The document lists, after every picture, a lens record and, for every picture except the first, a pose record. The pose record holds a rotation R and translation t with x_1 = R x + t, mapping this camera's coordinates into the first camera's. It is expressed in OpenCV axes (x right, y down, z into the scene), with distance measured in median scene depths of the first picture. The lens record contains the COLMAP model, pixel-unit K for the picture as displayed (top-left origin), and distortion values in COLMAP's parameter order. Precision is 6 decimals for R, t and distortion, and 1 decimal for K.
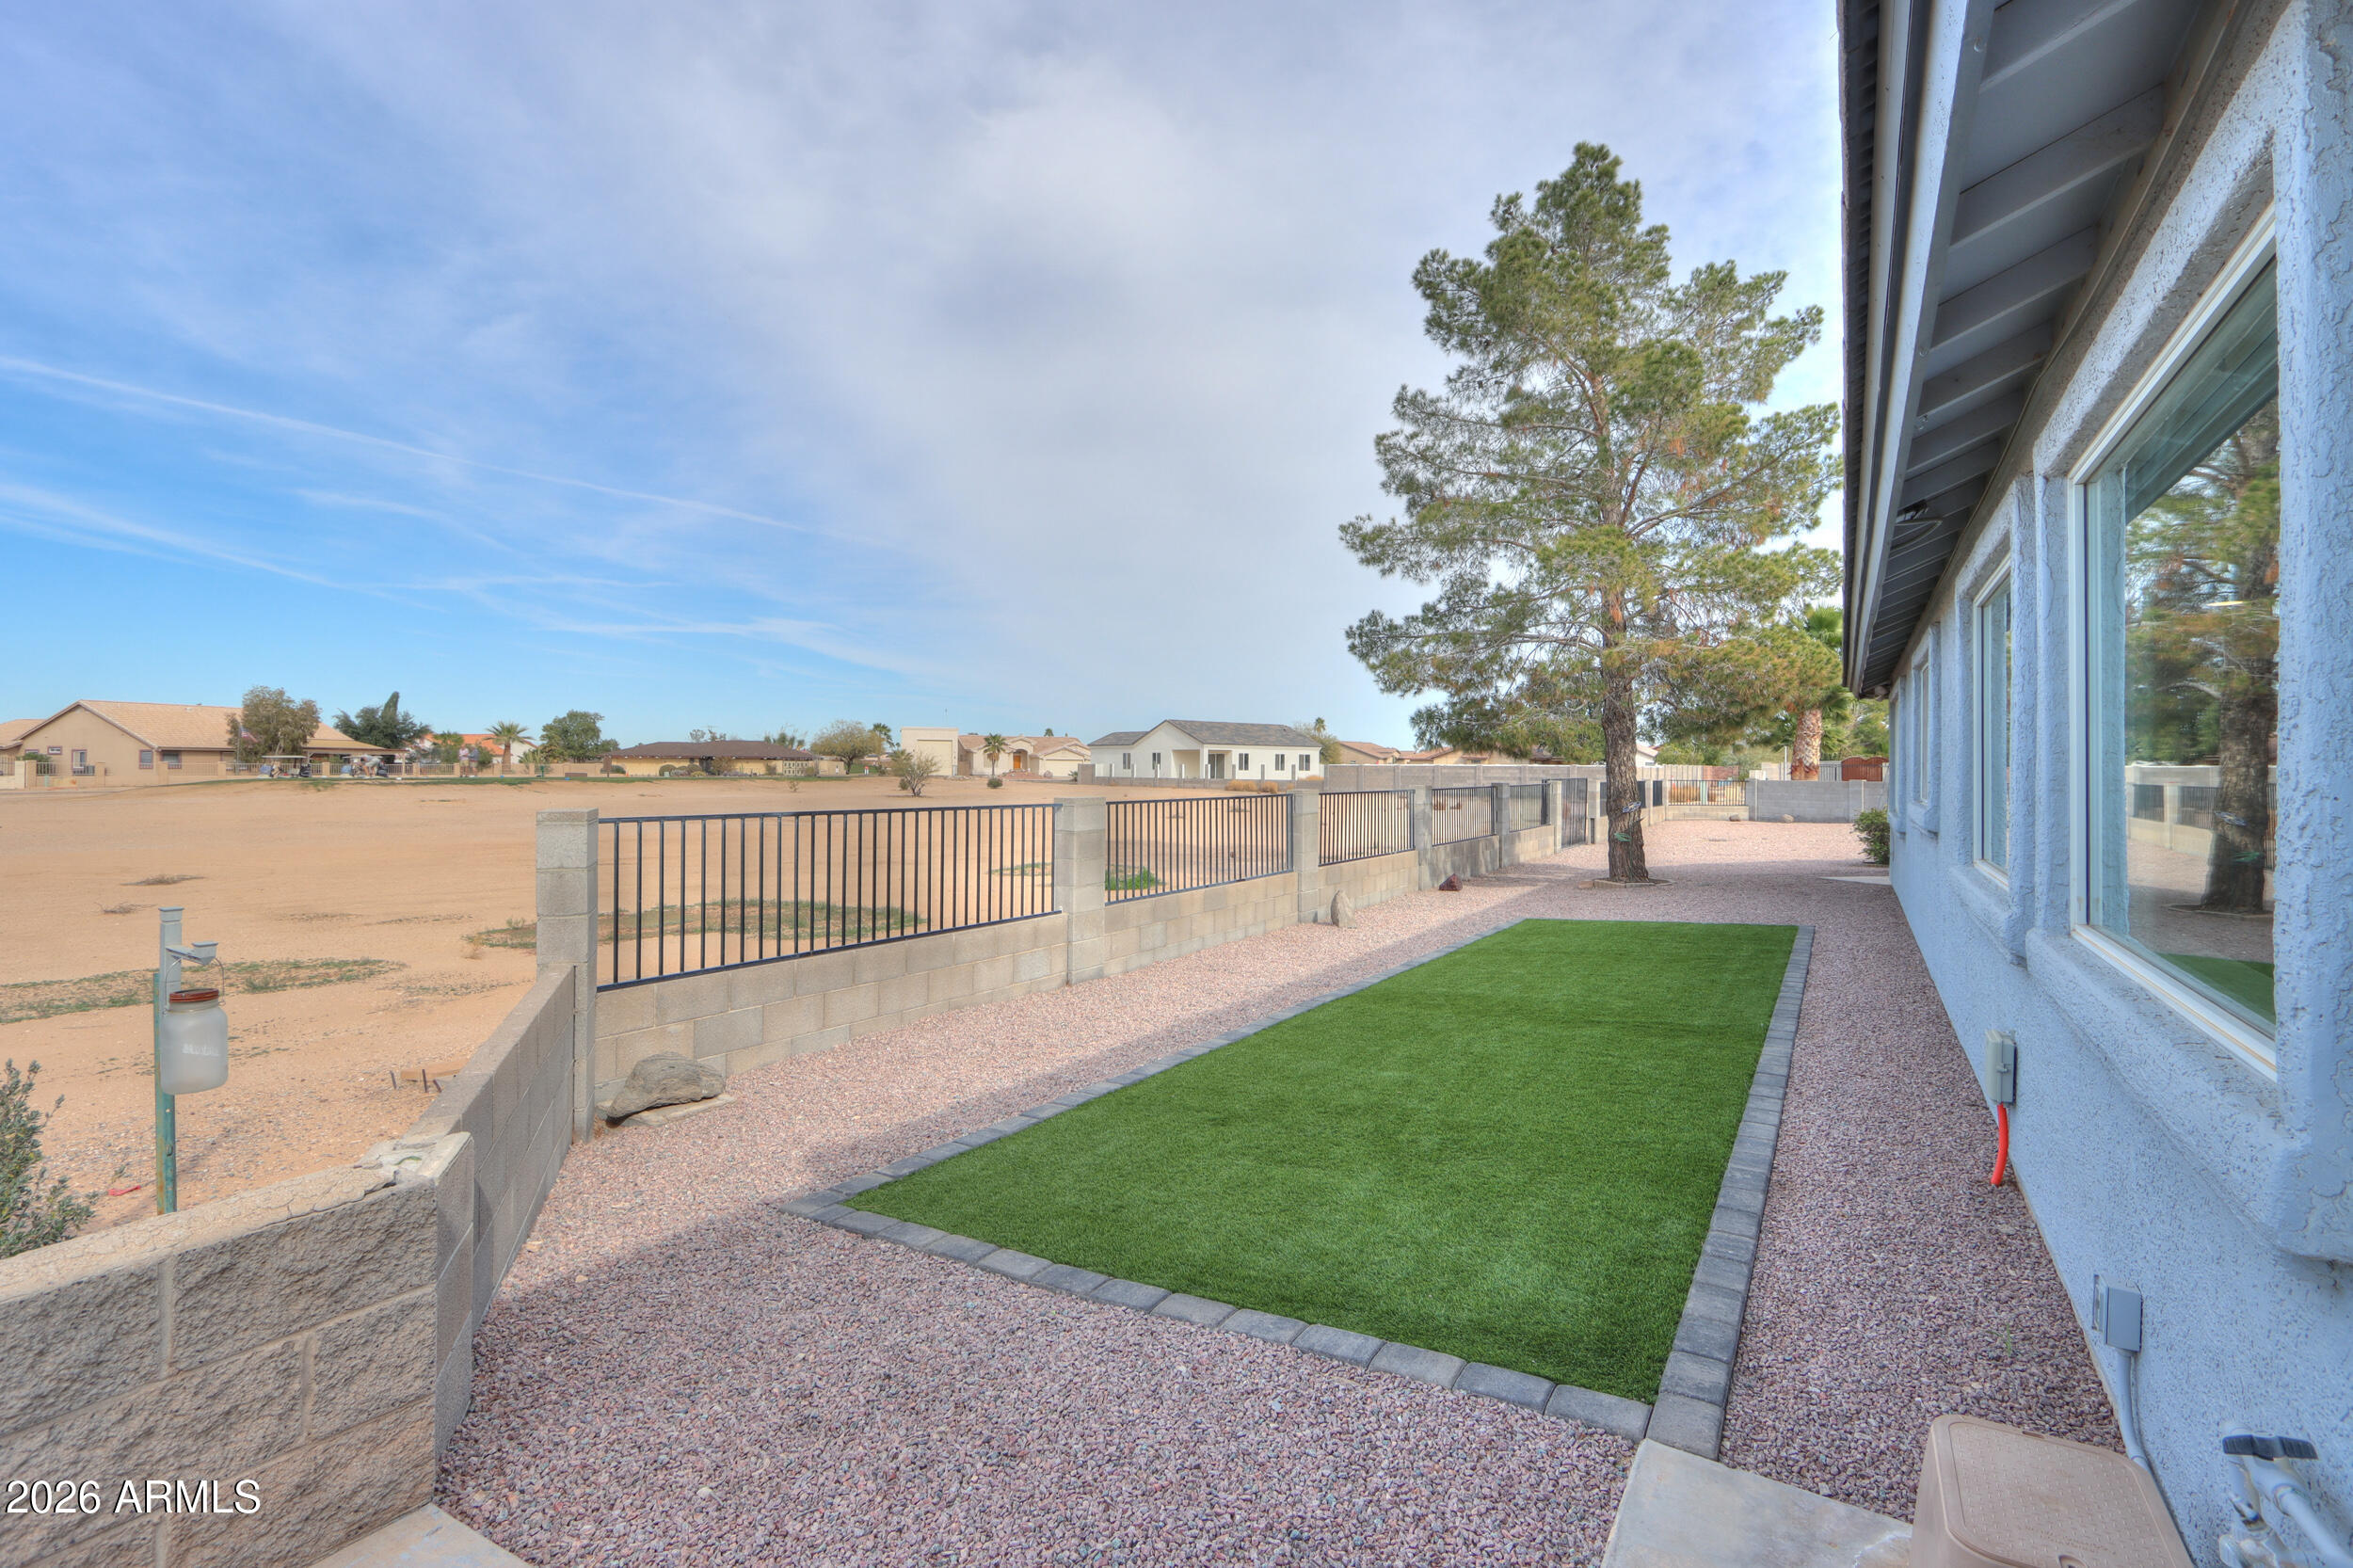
lens RADIAL K [[1116.2, 0, 1186.8], [0, 1116.2, 770.2], [0, 0, 1]] dist [-0.012376, 0.000510]
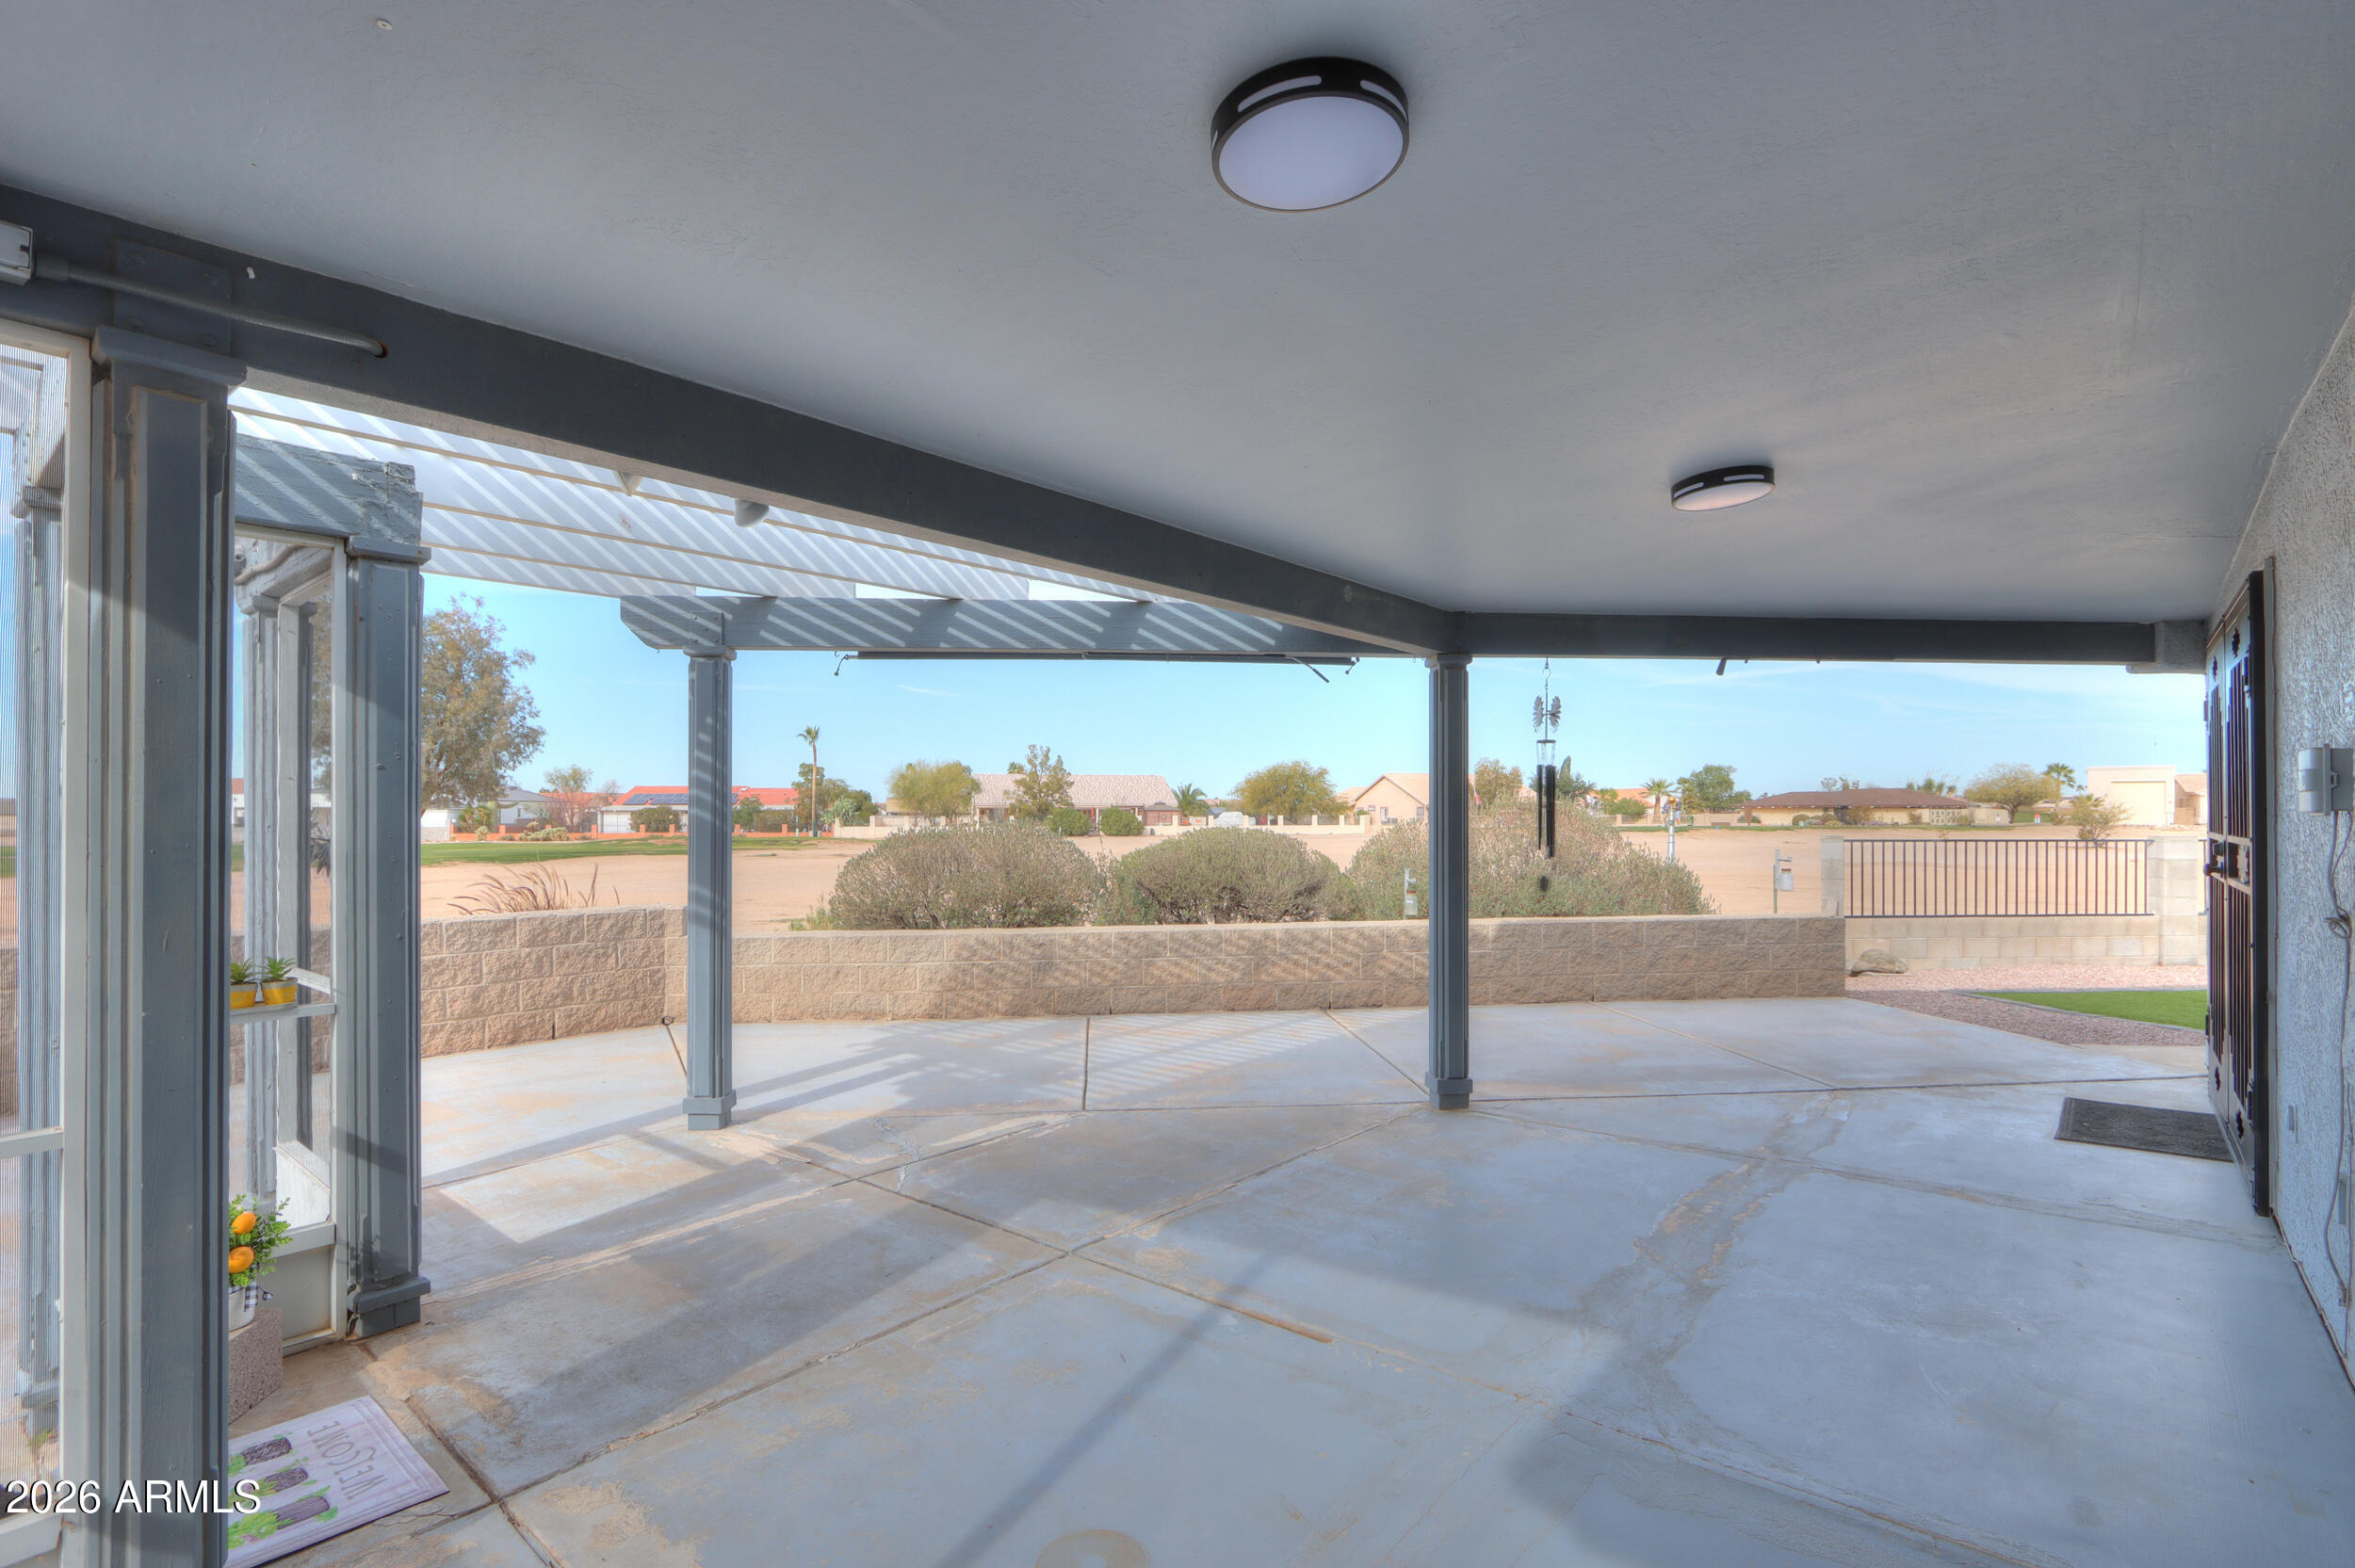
lens RADIAL K [[1117.0, 0, 1187.8], [0, 1117.0, 770.1], [0, 0, 1]] dist [-0.012376, 0.000510]
pose [[0.592953, -0.039313, -0.804277, 0.017290], [0.003233, 0.998916, -0.046443, 0.000151], [0.805231, 0.024938, 0.592437, -0.048502]]
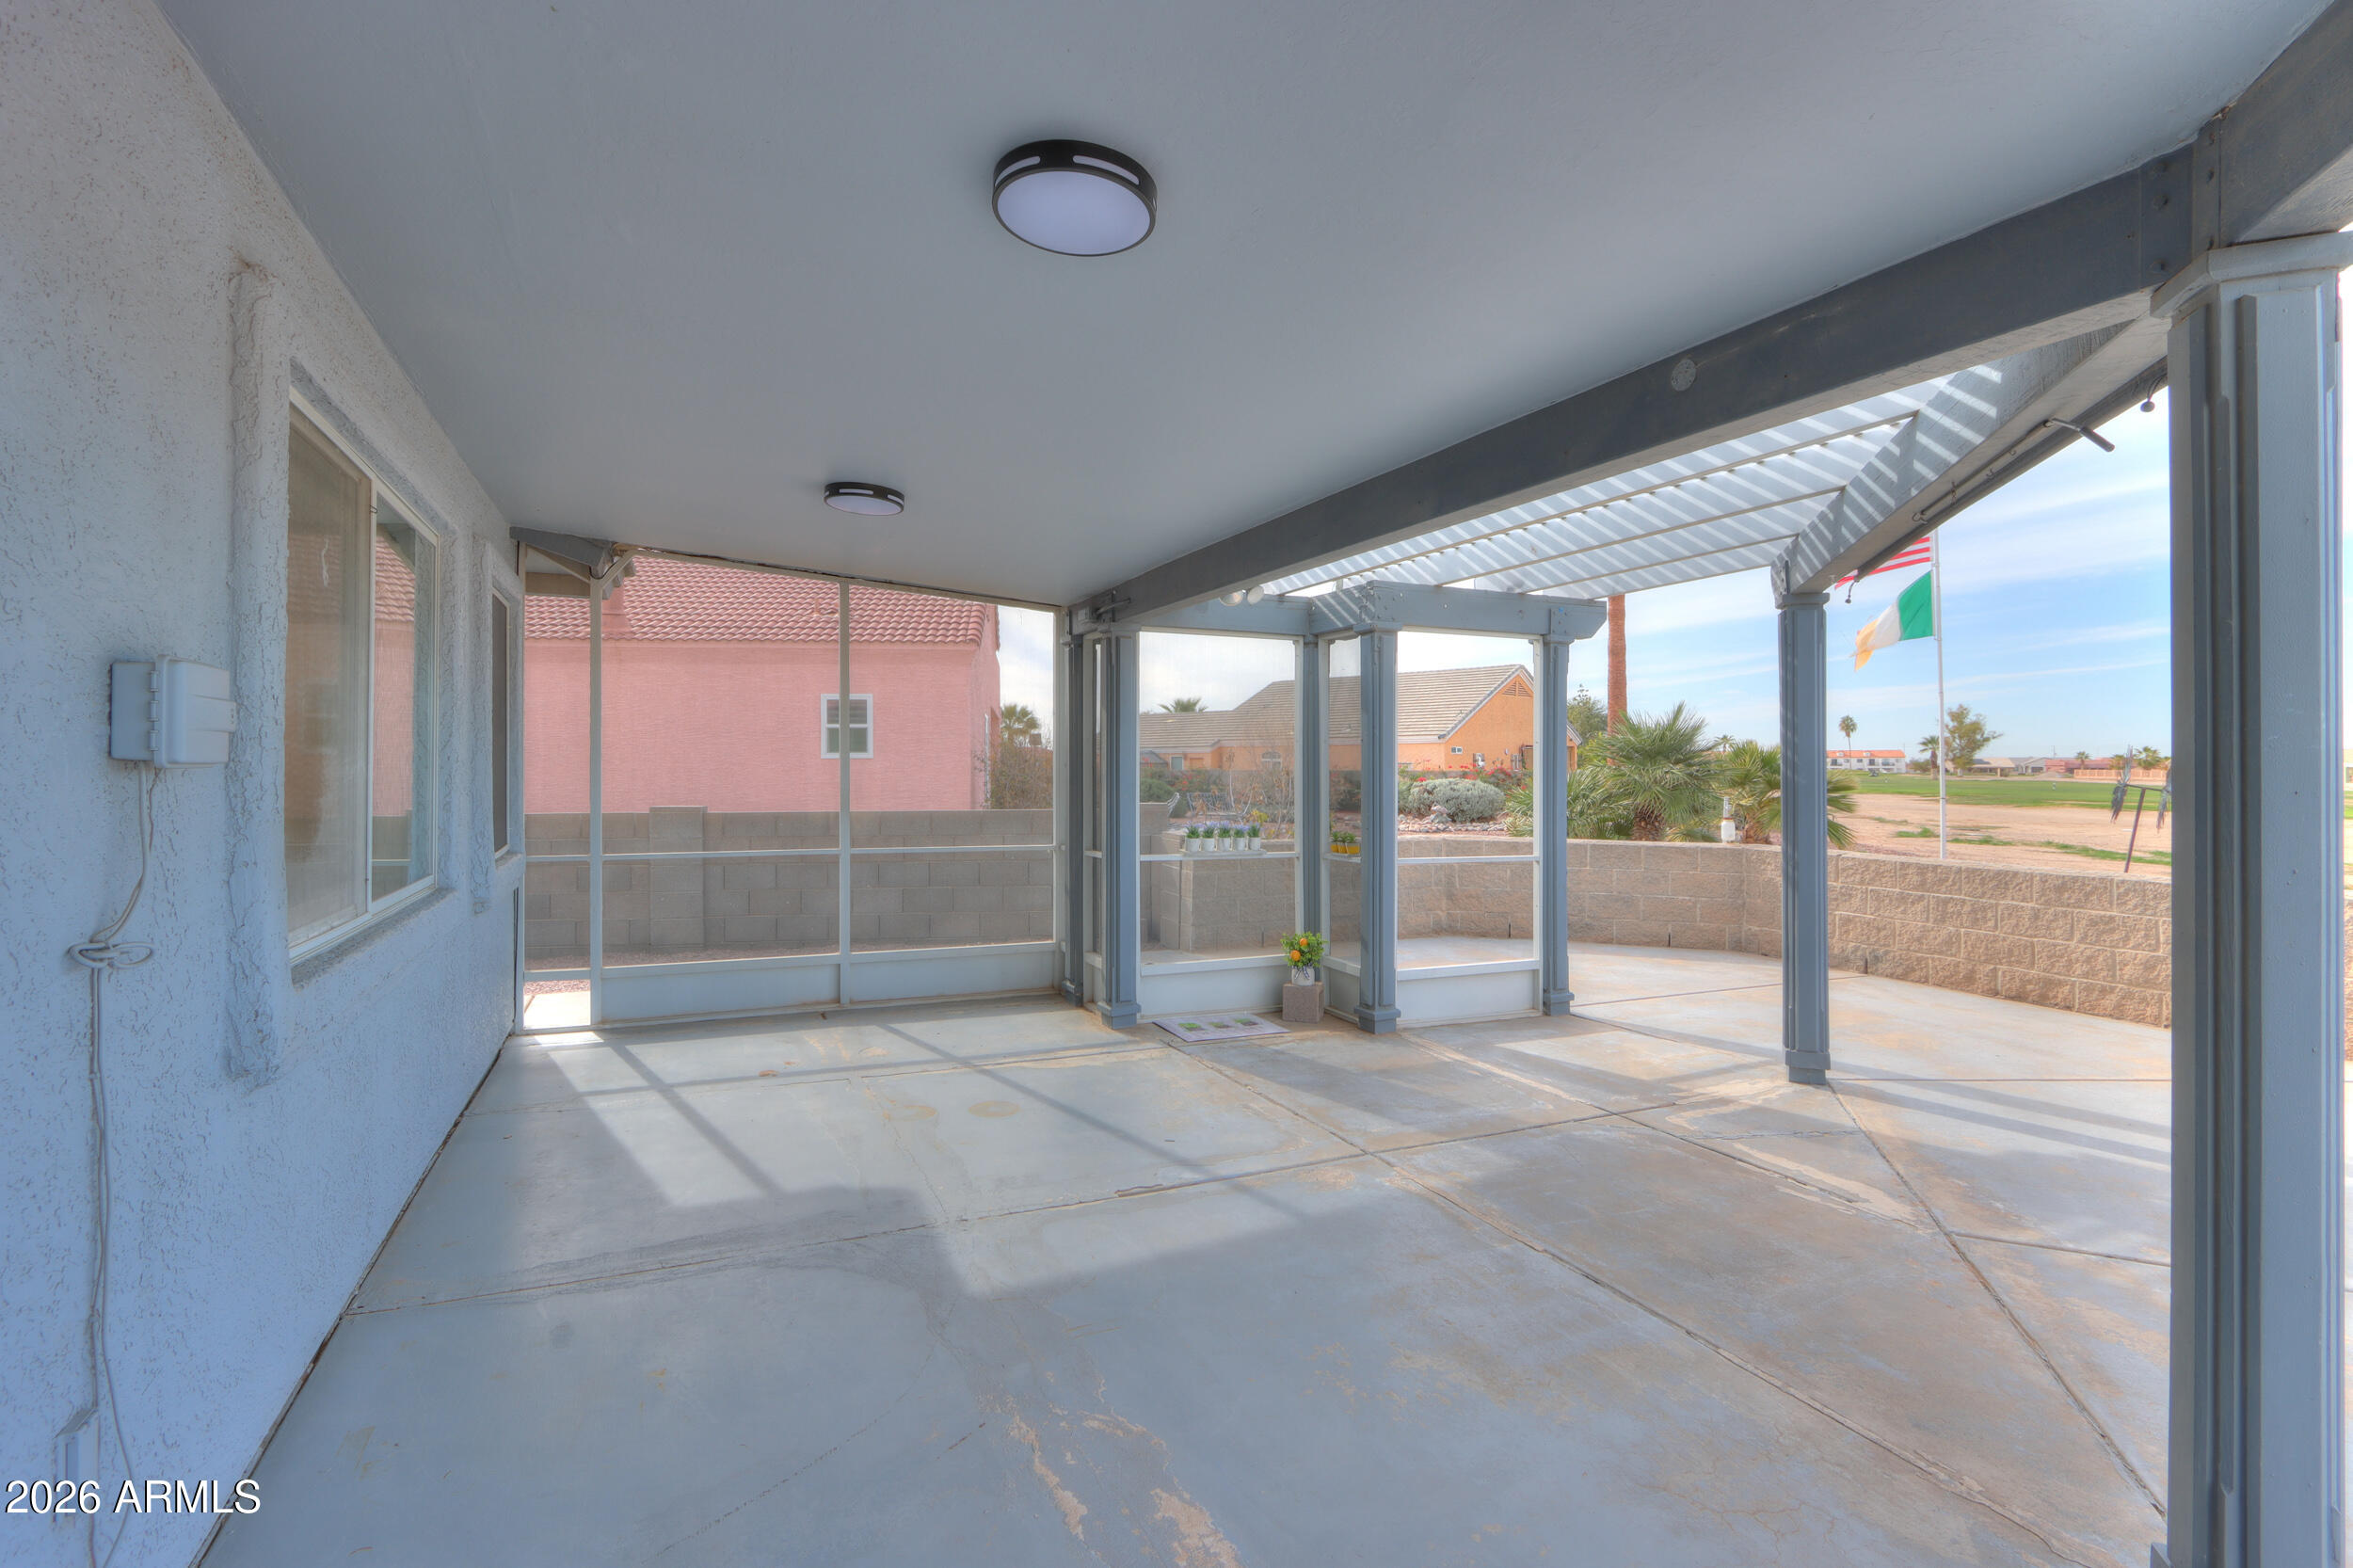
lens RADIAL K [[1116.2, 0, 1186.8], [0, 1116.2, 770.2], [0, 0, 1]] dist [-0.012376, 0.000510]
pose [[-0.983981, -0.004828, -0.178210, -0.411326], [-0.006095, 0.999960, 0.006564, -0.008973], [0.178172, 0.007545, -0.983971, 1.331343]]
